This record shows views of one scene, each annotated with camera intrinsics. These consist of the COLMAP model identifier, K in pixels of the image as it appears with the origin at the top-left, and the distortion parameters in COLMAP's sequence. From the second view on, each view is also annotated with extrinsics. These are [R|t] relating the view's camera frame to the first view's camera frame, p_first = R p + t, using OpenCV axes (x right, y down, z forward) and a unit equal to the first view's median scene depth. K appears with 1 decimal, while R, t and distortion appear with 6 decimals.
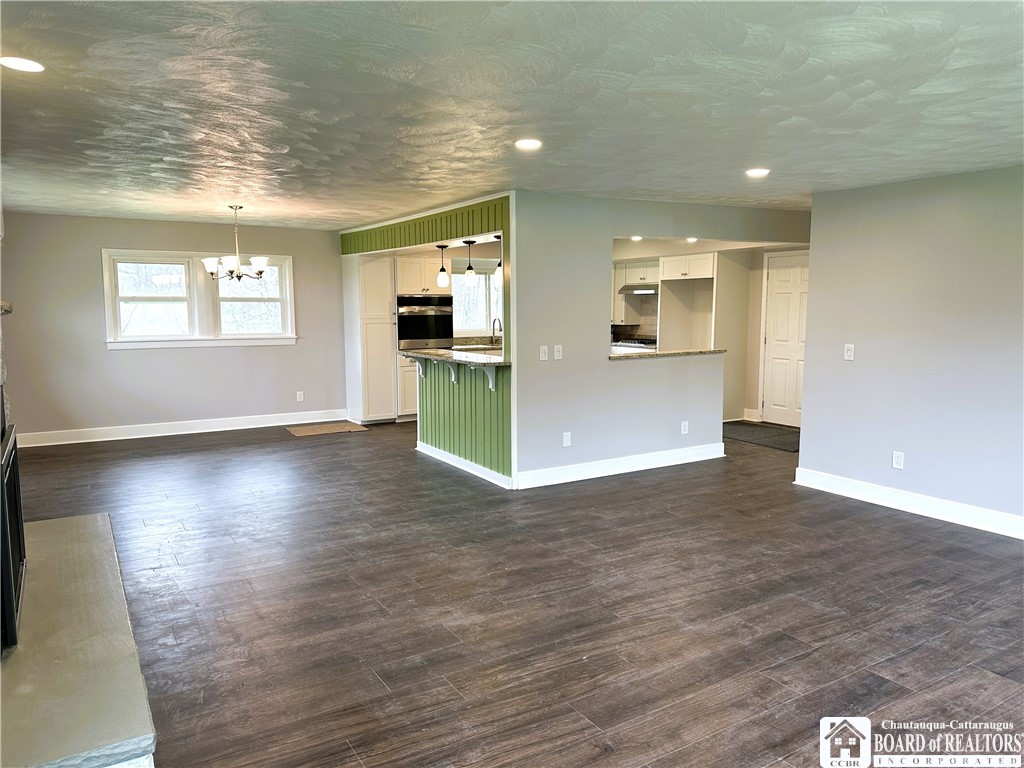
lens RADIAL K [[713.6, 0, 512.0], [0, 713.6, 384.0], [0, 0, 1]] dist [0.088162, -0.115078]
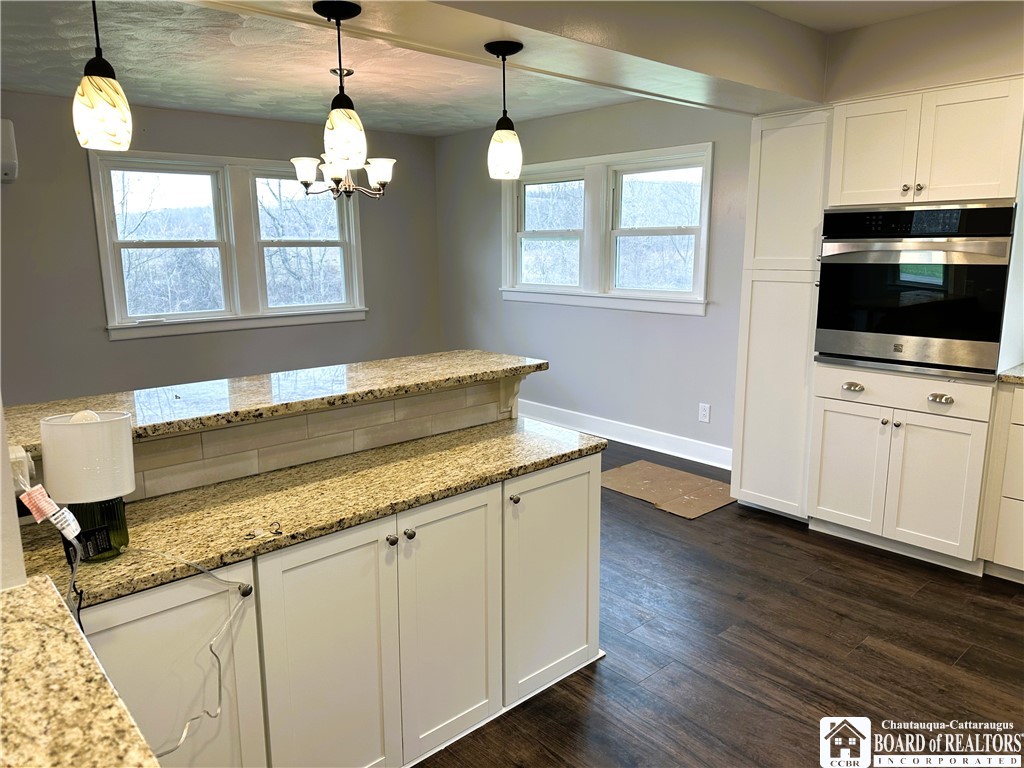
lens RADIAL K [[713.6, 0, 512.0], [0, 713.6, 384.0], [0, 0, 1]] dist [0.088162, -0.115078]
pose [[0.179639, 0.188077, -0.965586, 0.421831], [-0.105601, 0.979569, 0.171154, -0.177052], [0.978048, 0.071221, 0.195830, 1.664626]]
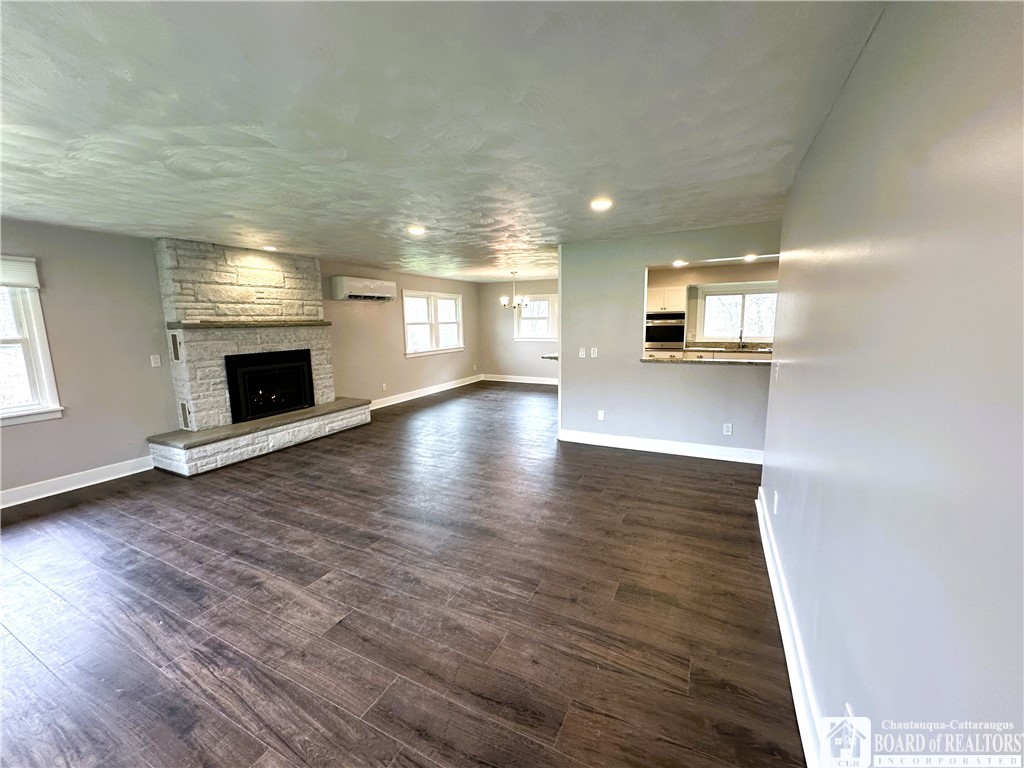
lens RADIAL K [[409.7, 0, 512.0], [0, 409.7, 384.0], [0, 0, 1]] dist [-0.002825, 0.000477]
pose [[0.525752, 0.122408, -0.841785, 0.988687], [-0.082609, 0.992262, 0.092695, -0.066224], [0.846617, 0.020805, 0.531795, 0.630645]]
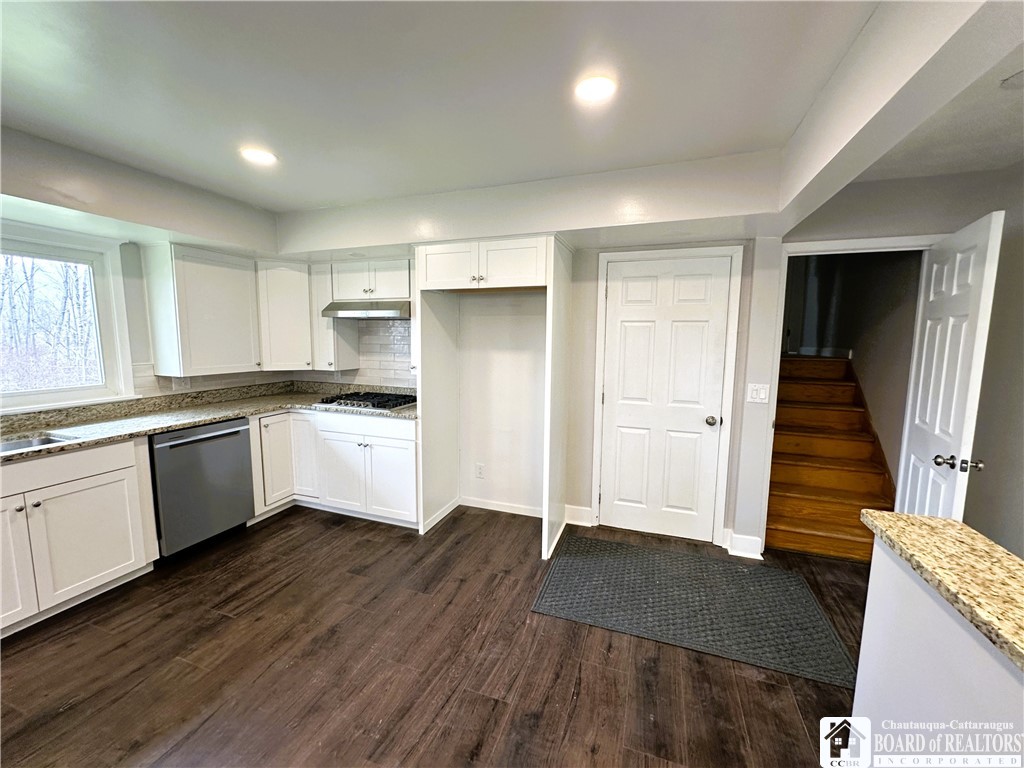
lens RADIAL K [[409.7, 0, 512.0], [0, 409.7, 384.0], [0, 0, 1]] dist [-0.002825, 0.000477]
pose [[0.777710, -0.063088, 0.625450, 0.156093], [0.061514, 0.997814, 0.024158, -0.183821], [-0.625606, 0.019686, 0.779890, 1.683106]]
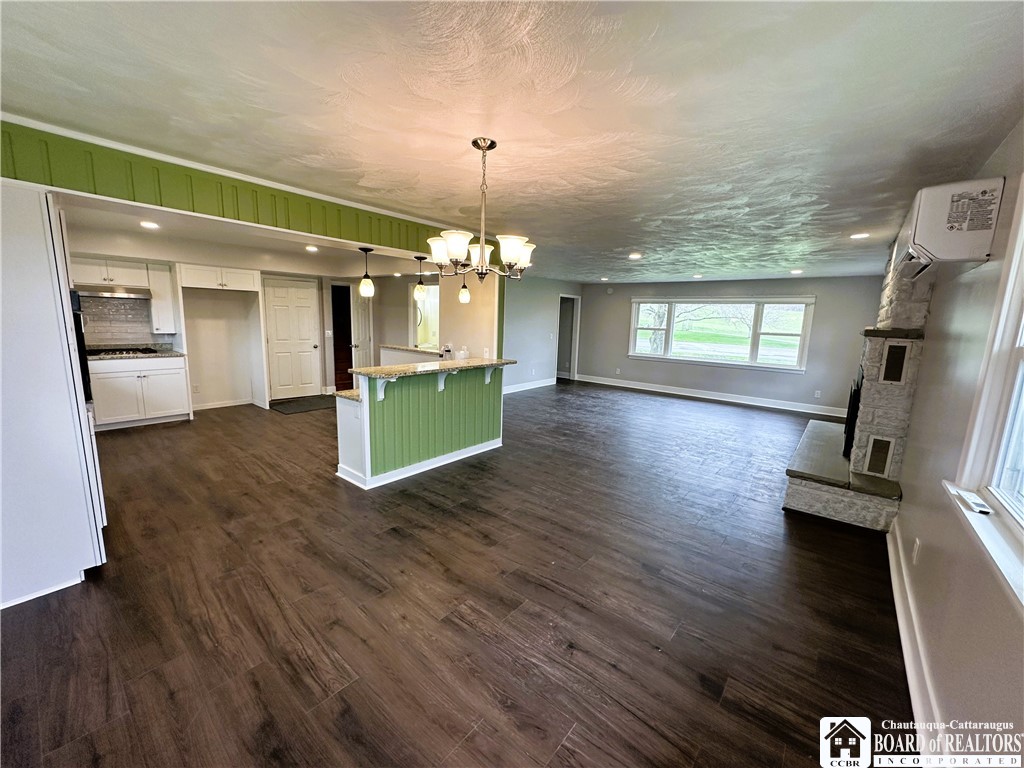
lens RADIAL K [[407.5, 0, 513.7], [0, 407.5, 384.5], [0, 0, 1]] dist [-0.000297, 0.000163]
pose [[-0.322185, -0.158823, 0.933259, -1.126477], [0.079300, 0.977834, 0.193786, -0.197921], [-0.943349, 0.136442, -0.302449, 1.754161]]
